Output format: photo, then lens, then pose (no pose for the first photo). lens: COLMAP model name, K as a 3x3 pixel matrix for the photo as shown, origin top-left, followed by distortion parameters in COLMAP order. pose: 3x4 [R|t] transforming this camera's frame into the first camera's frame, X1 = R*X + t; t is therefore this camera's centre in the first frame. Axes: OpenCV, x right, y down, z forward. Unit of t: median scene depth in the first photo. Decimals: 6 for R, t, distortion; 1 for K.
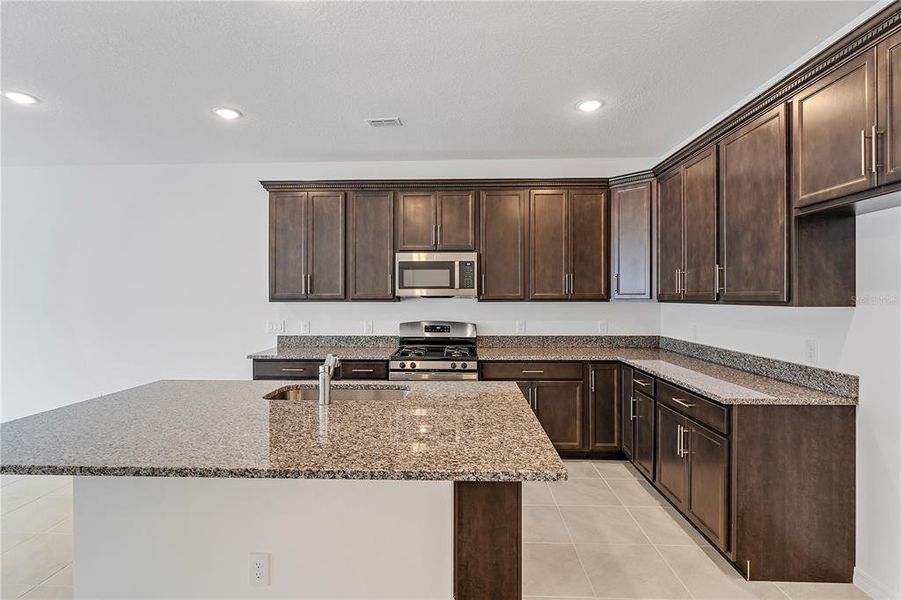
lens RADIAL K [[433.9, 0, 450.0], [0, 433.9, 297.2], [0, 0, 1]] dist [-0.011690, 0.001455]
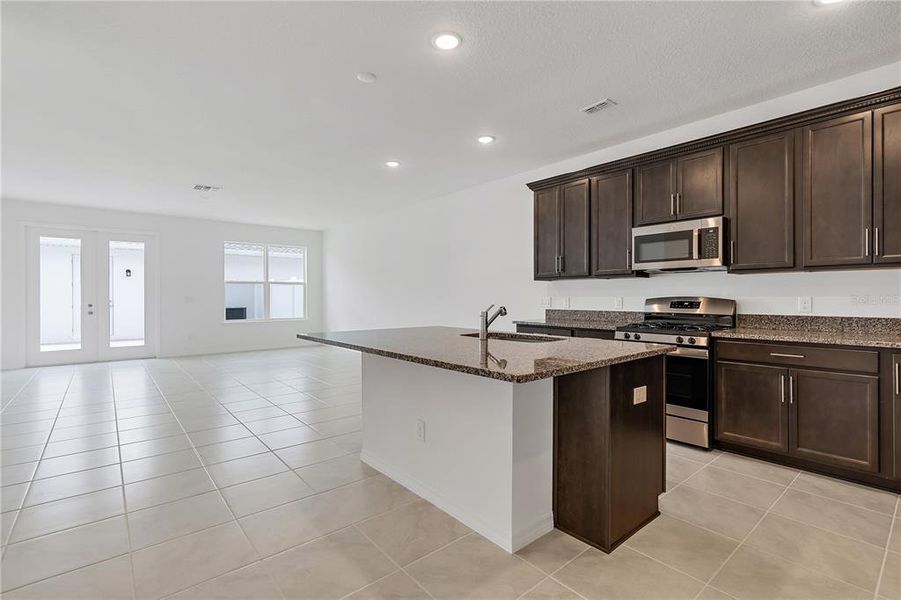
lens RADIAL K [[417.0, 0, 448.2], [0, 417.0, 297.6], [0, 0, 1]] dist [-0.000903, -0.000011]
pose [[0.669625, 0.003330, -0.742692, 0.316162], [0.001390, 0.999983, 0.005738, 0.054865], [0.742698, -0.004875, 0.669609, 0.021115]]
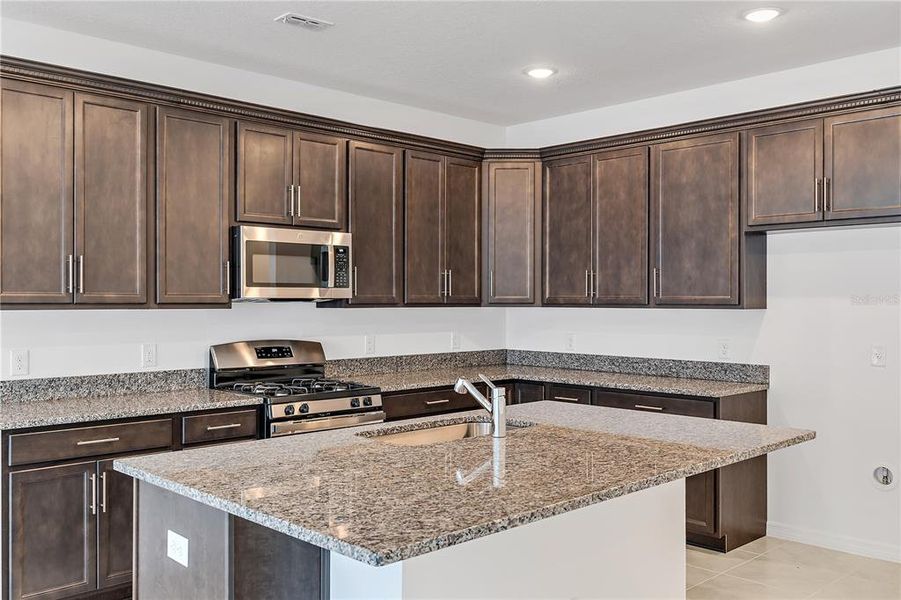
lens RADIAL K [[822.9, 0, 452.4], [0, 822.9, 302.8], [0, 0, 1]] dist [-0.012286, 0.000000]
pose [[0.689815, -0.000231, 0.723986, -0.741384], [-0.001172, 0.999998, 0.001436, 0.001106], [-0.723985, -0.001839, 0.689813, 0.018438]]
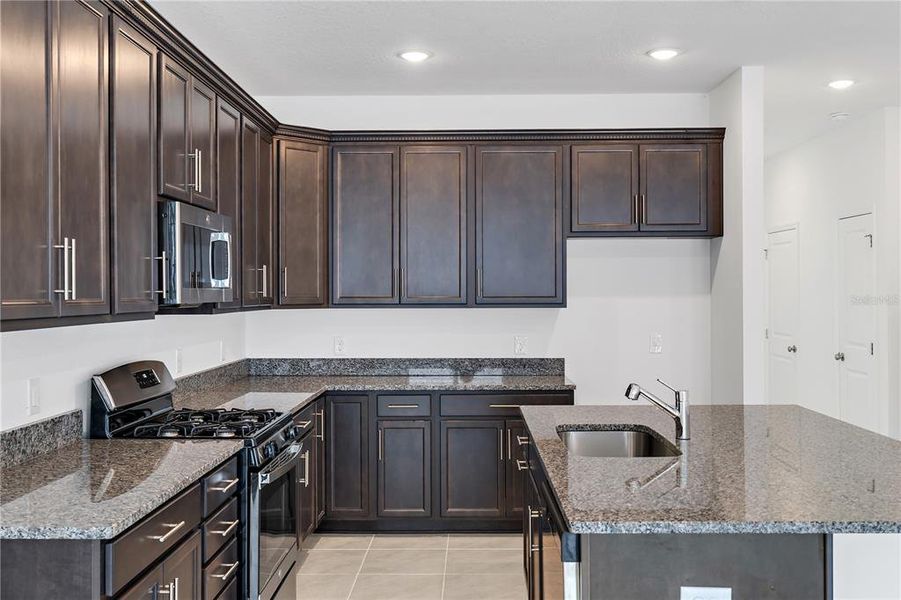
lens RADIAL K [[822.9, 0, 475.9], [0, 822.9, 295.6], [0, 0, 1]] dist [-0.012286, 0.000000]
pose [[-0.032621, 0.006599, 0.999446, -0.891654], [0.004299, 0.999970, -0.006462, -0.000047], [-0.999459, 0.004086, -0.032648, 0.732651]]
